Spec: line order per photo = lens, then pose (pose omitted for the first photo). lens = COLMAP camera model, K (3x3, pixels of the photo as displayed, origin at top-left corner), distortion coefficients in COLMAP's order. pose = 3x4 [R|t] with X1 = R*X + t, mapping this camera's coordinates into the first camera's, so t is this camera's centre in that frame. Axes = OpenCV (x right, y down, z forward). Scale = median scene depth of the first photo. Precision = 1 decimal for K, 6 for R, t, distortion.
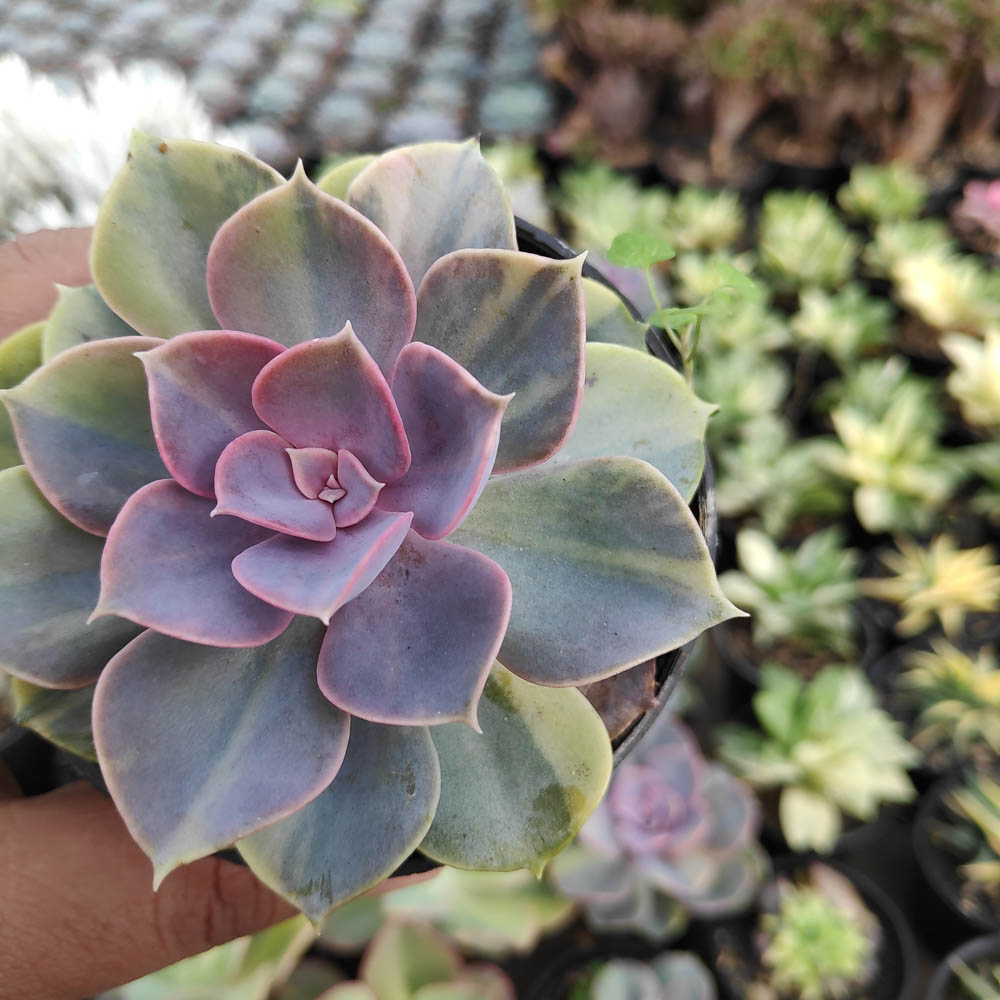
lens RADIAL K [[1060.3, 0, 483.4], [0, 1060.3, 492.7], [0, 0, 1]] dist [0.179864, -0.752101]
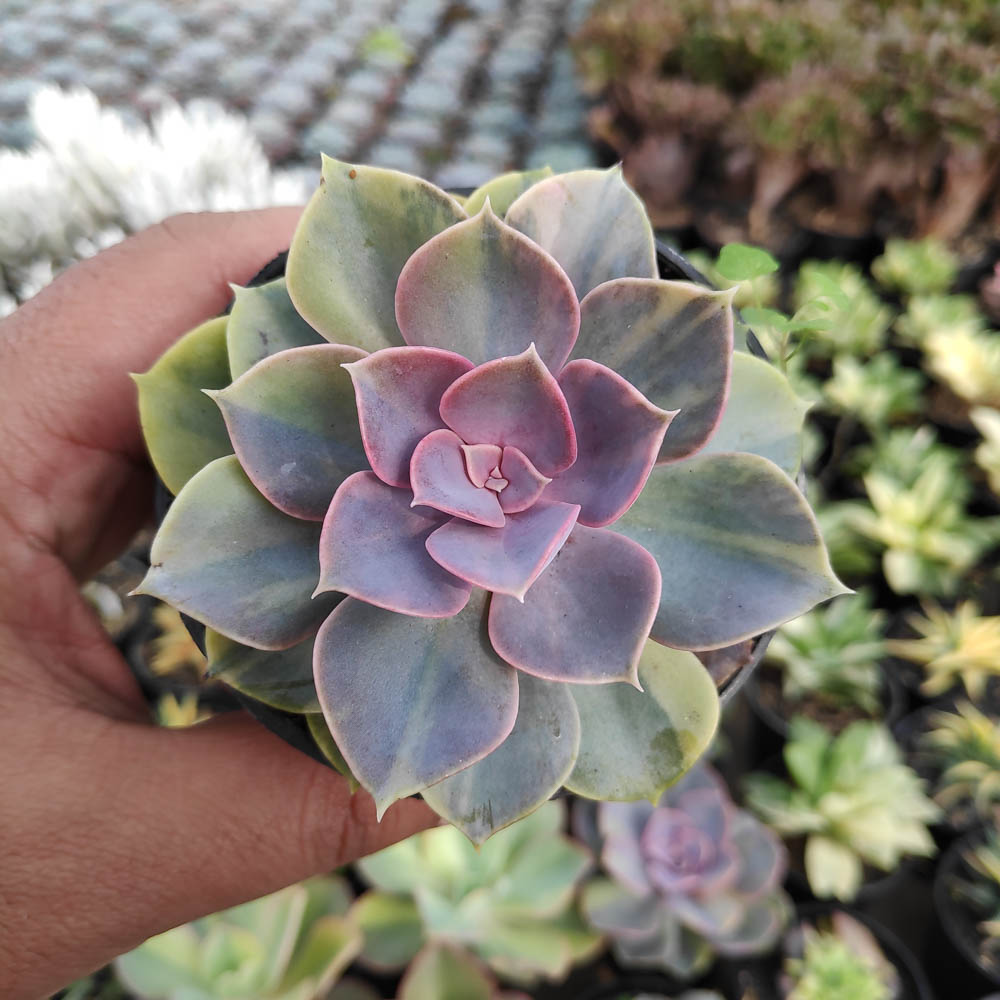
lens RADIAL K [[1060.3, 0, 483.4], [0, 1060.3, 492.7], [0, 0, 1]] dist [0.179864, -0.752101]
pose [[0.999190, 0.012366, 0.038292, -0.203304], [-0.015212, 0.997071, 0.074960, -0.075994], [-0.037253, -0.075482, 0.996451, -0.154427]]
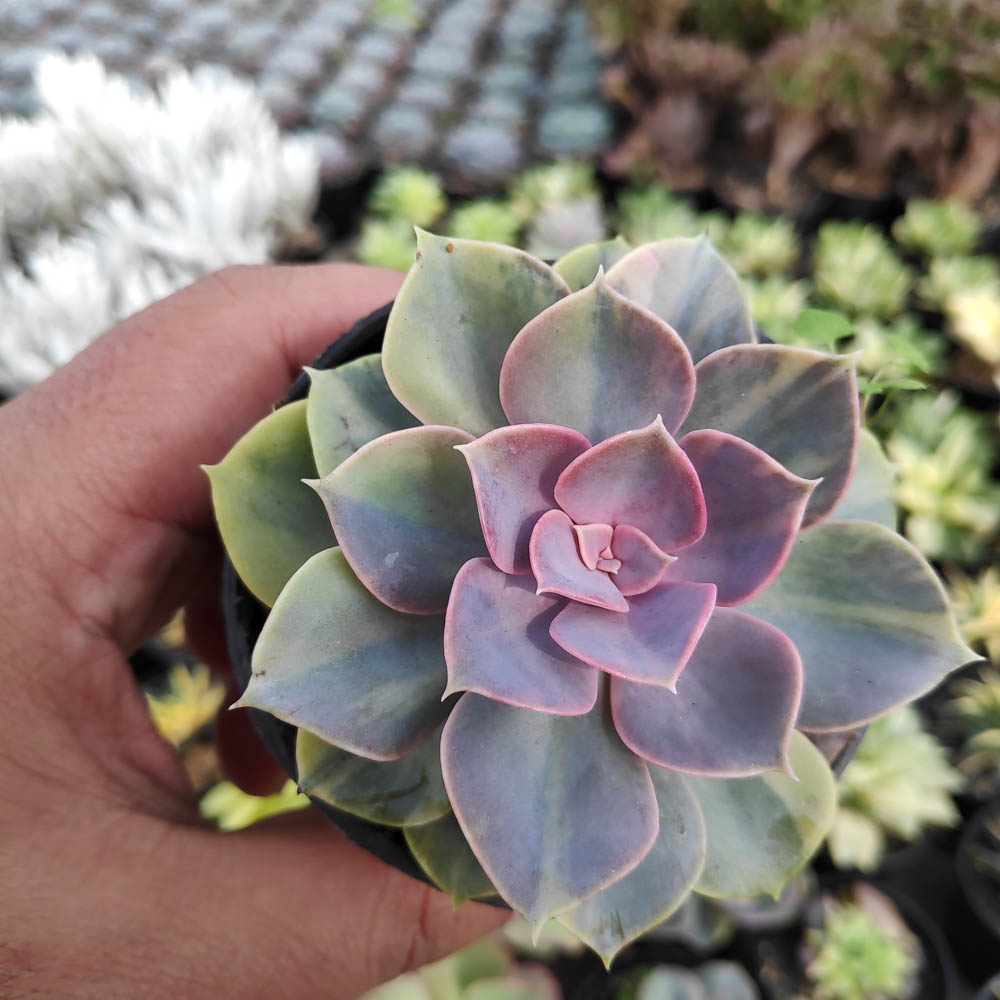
lens RADIAL K [[1060.3, 0, 483.4], [0, 1060.3, 492.7], [0, 0, 1]] dist [0.179864, -0.752101]
pose [[0.993014, -0.028990, 0.114382, -0.397917], [0.028834, 0.999580, 0.003013, -0.080334], [-0.114421, 0.000306, 0.993432, -0.069933]]
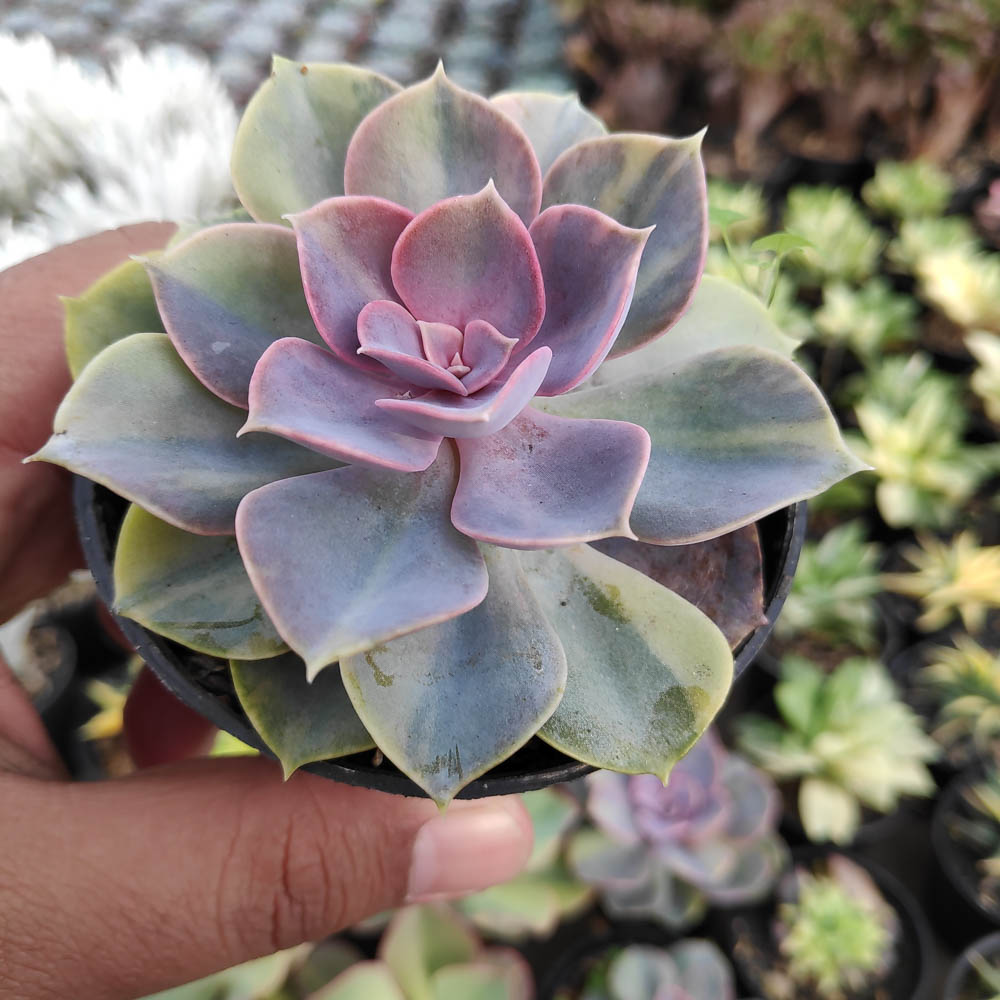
lens RADIAL K [[1060.3, 0, 483.4], [0, 1060.3, 492.7], [0, 0, 1]] dist [0.179864, -0.752101]
pose [[0.998523, 0.003800, 0.054189, -0.174802], [0.010465, 0.965404, -0.260549, 0.388276], [-0.053304, 0.260732, 0.963939, 0.037952]]
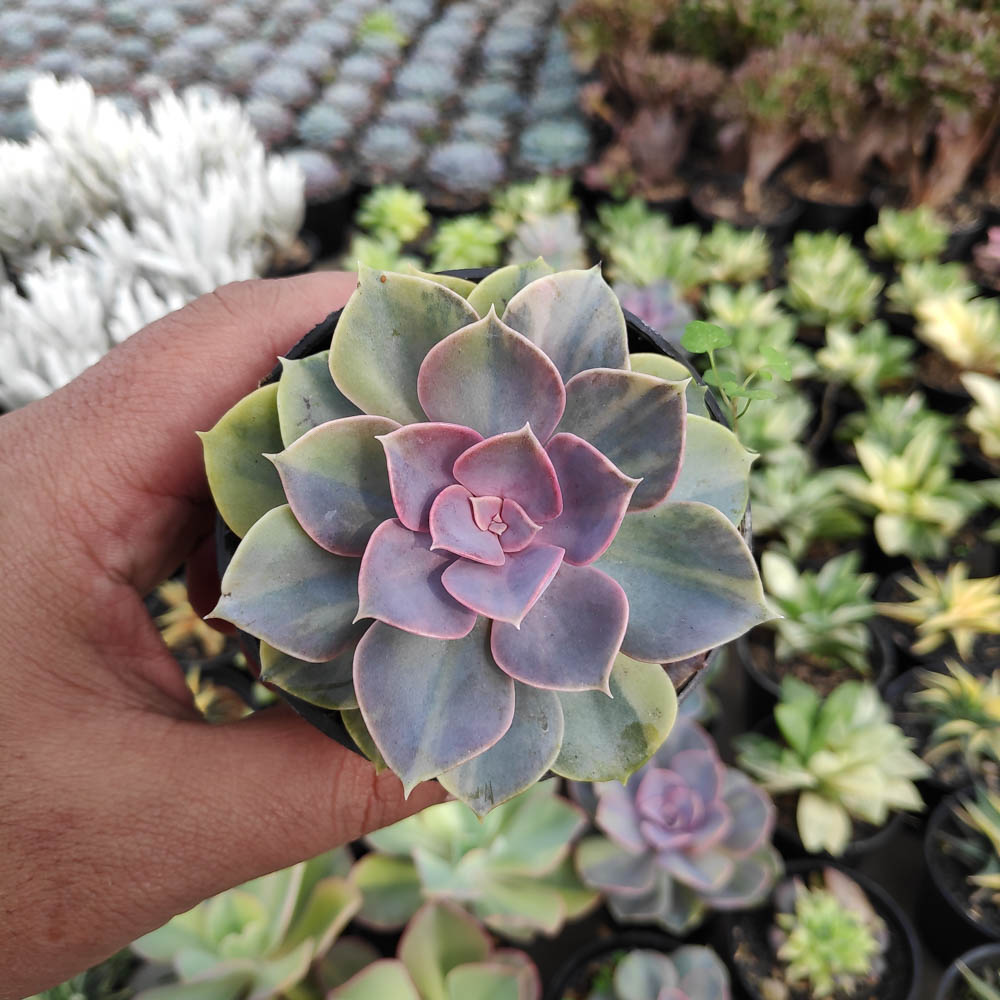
lens RADIAL K [[1060.3, 0, 483.4], [0, 1060.3, 492.7], [0, 0, 1]] dist [0.179864, -0.752101]
pose [[0.998663, 0.017206, 0.048754, -0.235020], [-0.022132, 0.994499, 0.102385, -0.193864], [-0.046724, -0.103327, 0.993549, -0.423334]]
